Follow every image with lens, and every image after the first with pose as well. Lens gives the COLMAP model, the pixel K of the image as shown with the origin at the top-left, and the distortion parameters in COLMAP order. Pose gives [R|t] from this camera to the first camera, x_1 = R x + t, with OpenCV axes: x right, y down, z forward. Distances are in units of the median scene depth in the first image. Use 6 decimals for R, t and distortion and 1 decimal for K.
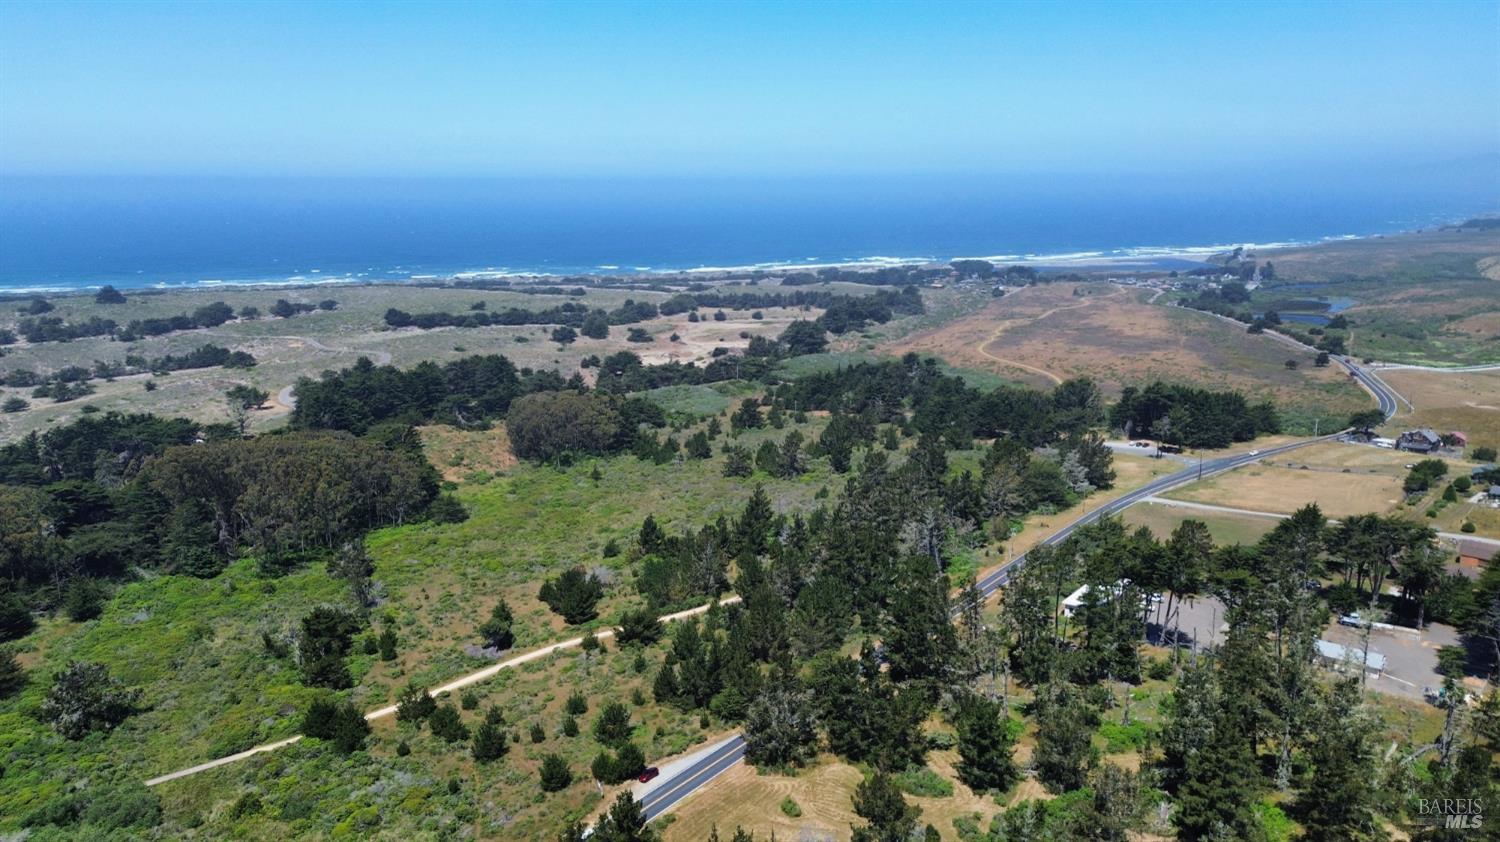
lens RADIAL K [[1037.2, 0, 743.4], [0, 1037.2, 400.7], [0, 0, 1]] dist [0.049877, -0.033024]
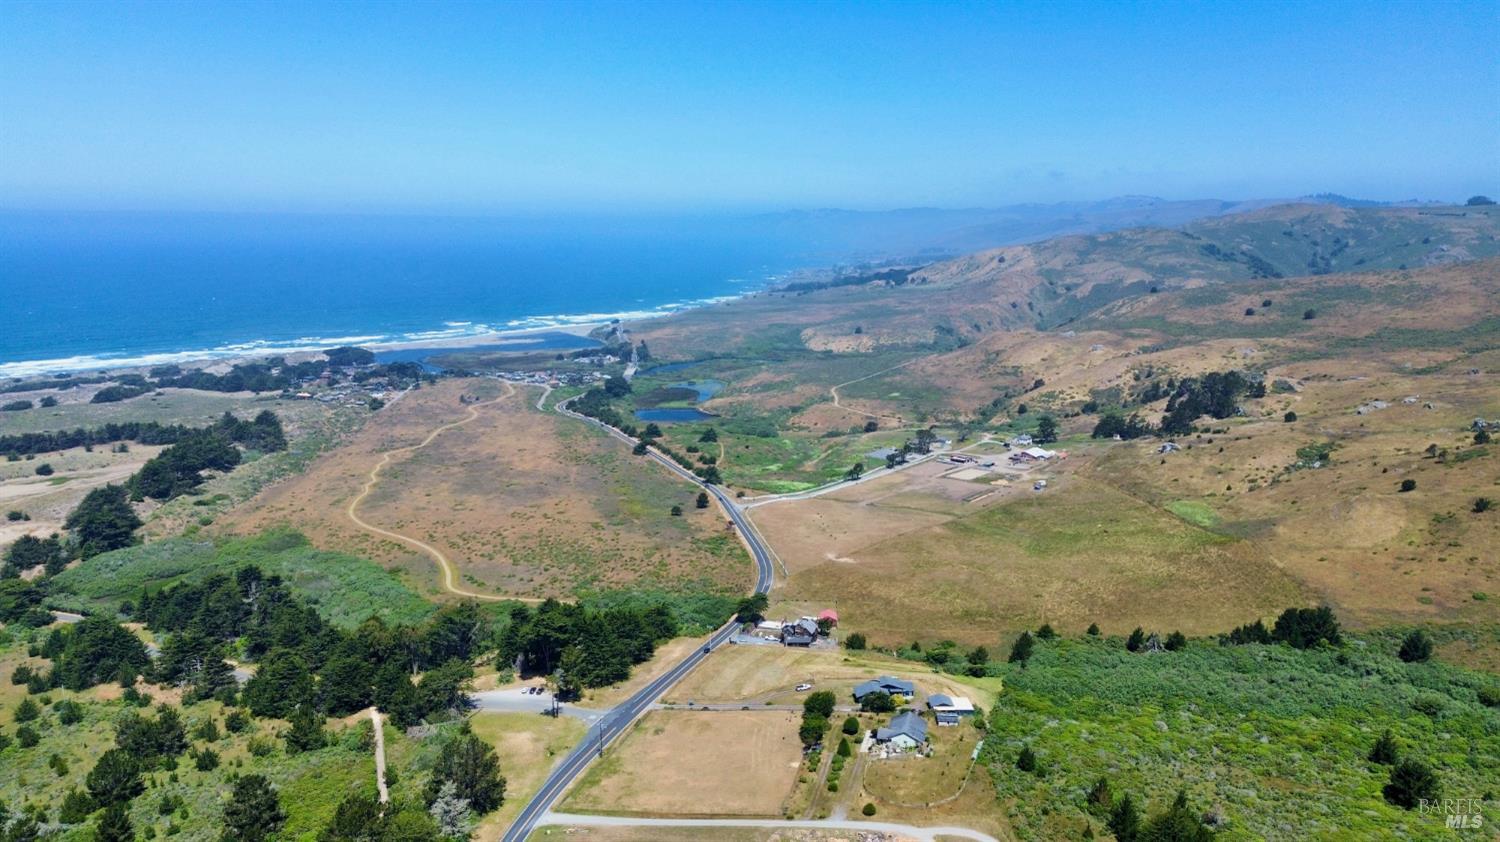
lens RADIAL K [[1037.2, 0, 743.4], [0, 1037.2, 400.7], [0, 0, 1]] dist [0.049877, -0.033024]
pose [[0.847410, -0.081661, 0.524621, 0.060123], [0.096739, 0.995309, -0.001333, -0.105855], [-0.522051, 0.051881, 0.851335, 0.109034]]
